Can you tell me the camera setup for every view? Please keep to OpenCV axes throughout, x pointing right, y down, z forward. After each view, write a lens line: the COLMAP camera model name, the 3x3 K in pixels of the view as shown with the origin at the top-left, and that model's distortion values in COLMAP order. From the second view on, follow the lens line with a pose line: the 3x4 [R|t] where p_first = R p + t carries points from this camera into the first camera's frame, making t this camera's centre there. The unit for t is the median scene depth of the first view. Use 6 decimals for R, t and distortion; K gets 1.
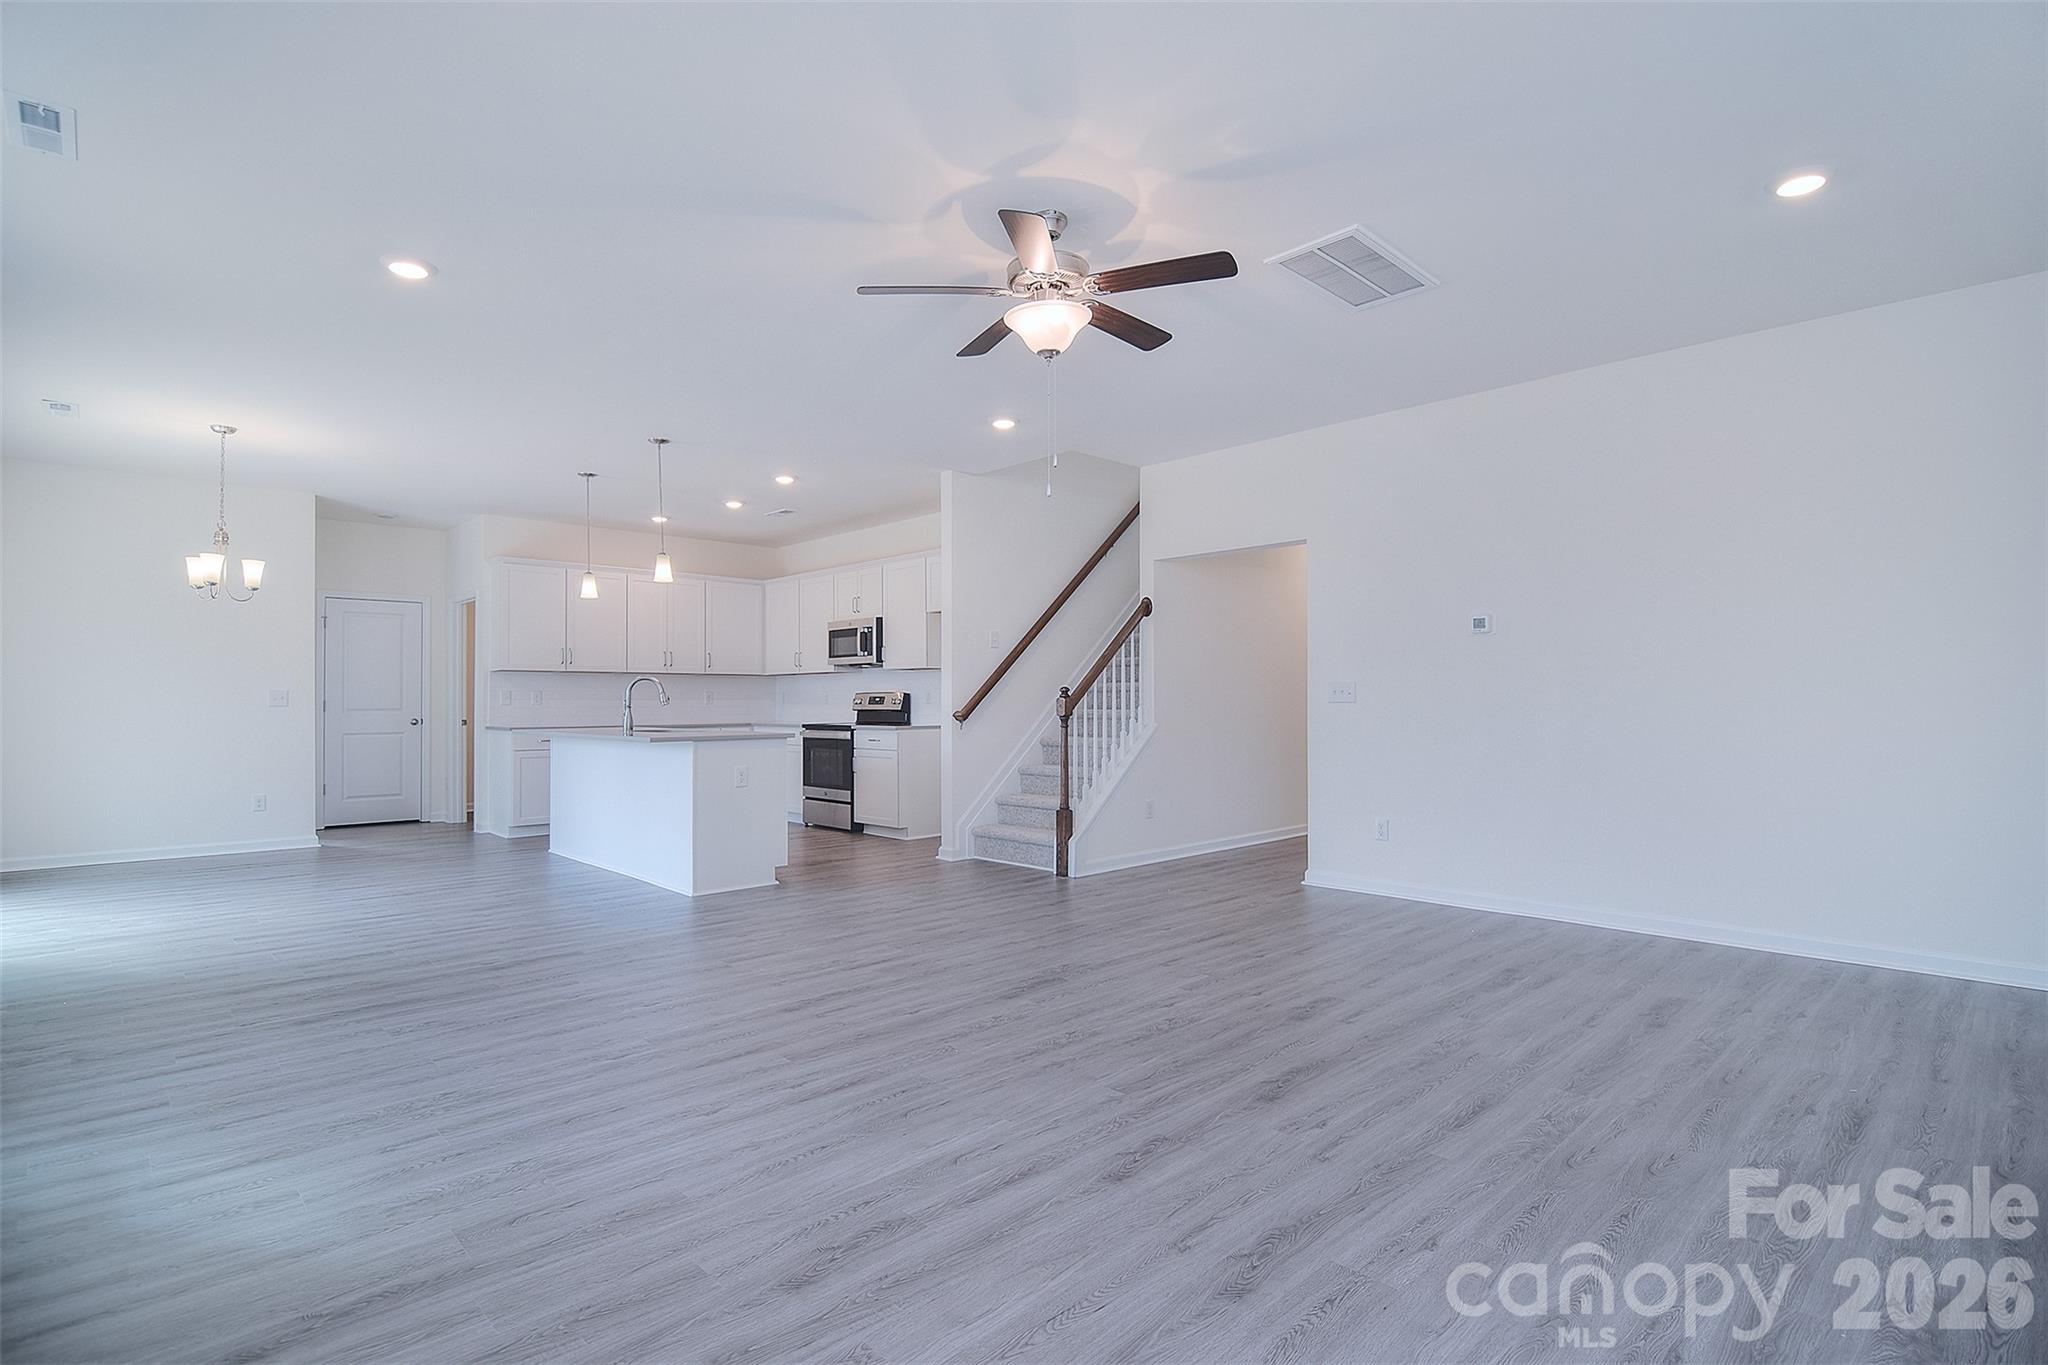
lens RADIAL K [[1021.2, 0, 1027.5], [0, 1021.2, 684.3], [0, 0, 1]] dist [-0.005055, -0.001138]
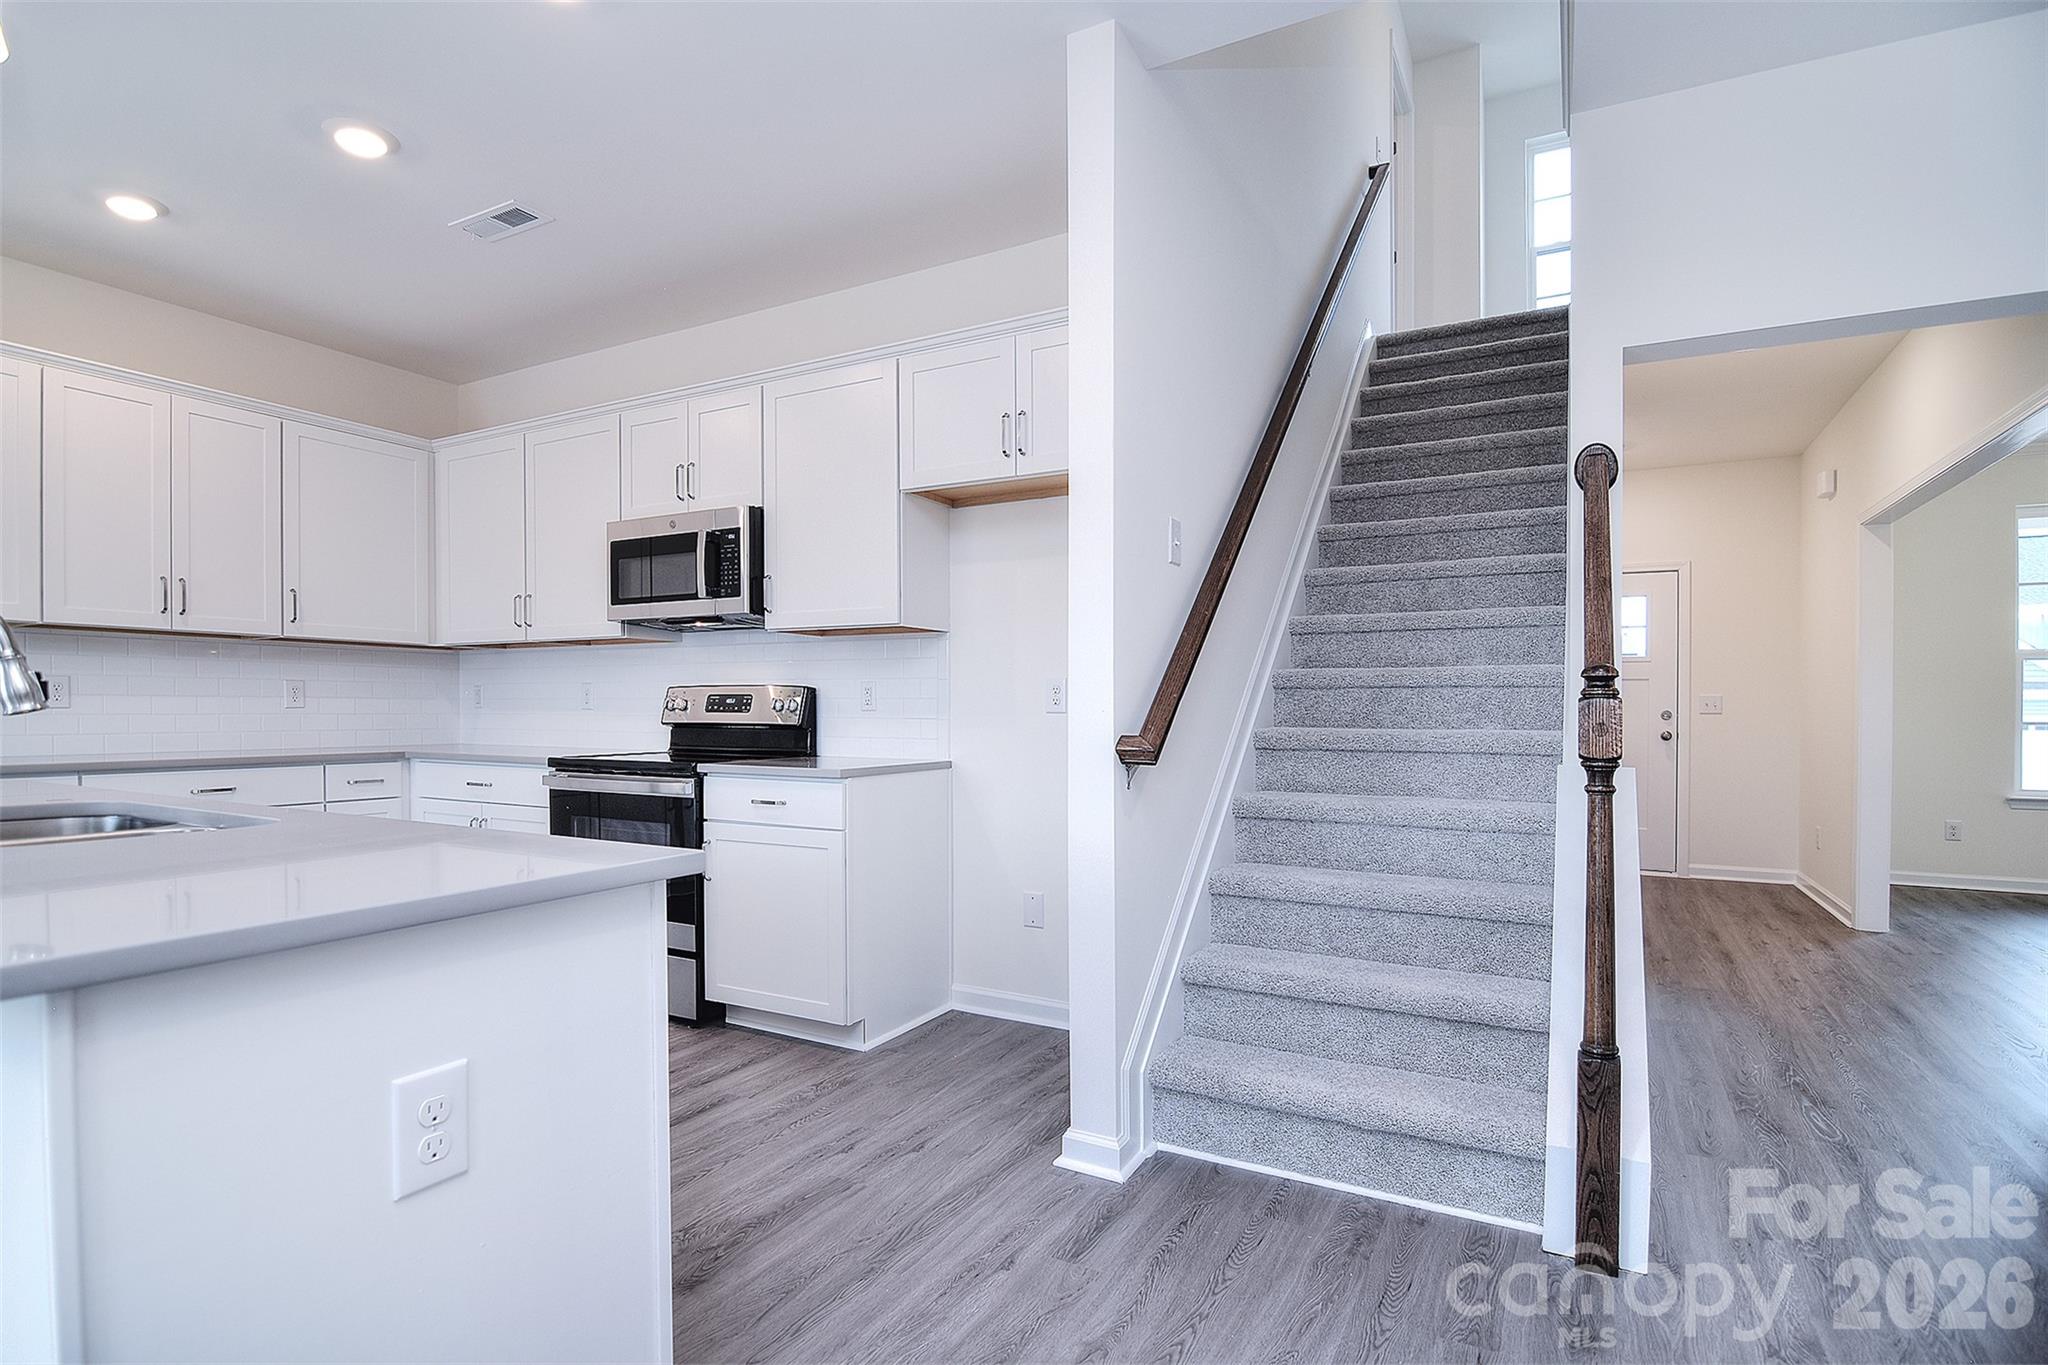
lens RADIAL K [[1021.2, 0, 998.2], [0, 1021.2, 736.6], [0, 0, 1]] dist [-0.005055, -0.001138]
pose [[0.955335, 0.005381, 0.295475, -0.169680], [-0.017052, 0.999172, 0.036938, 0.011692], [-0.295032, -0.040327, 0.954636, 0.550822]]
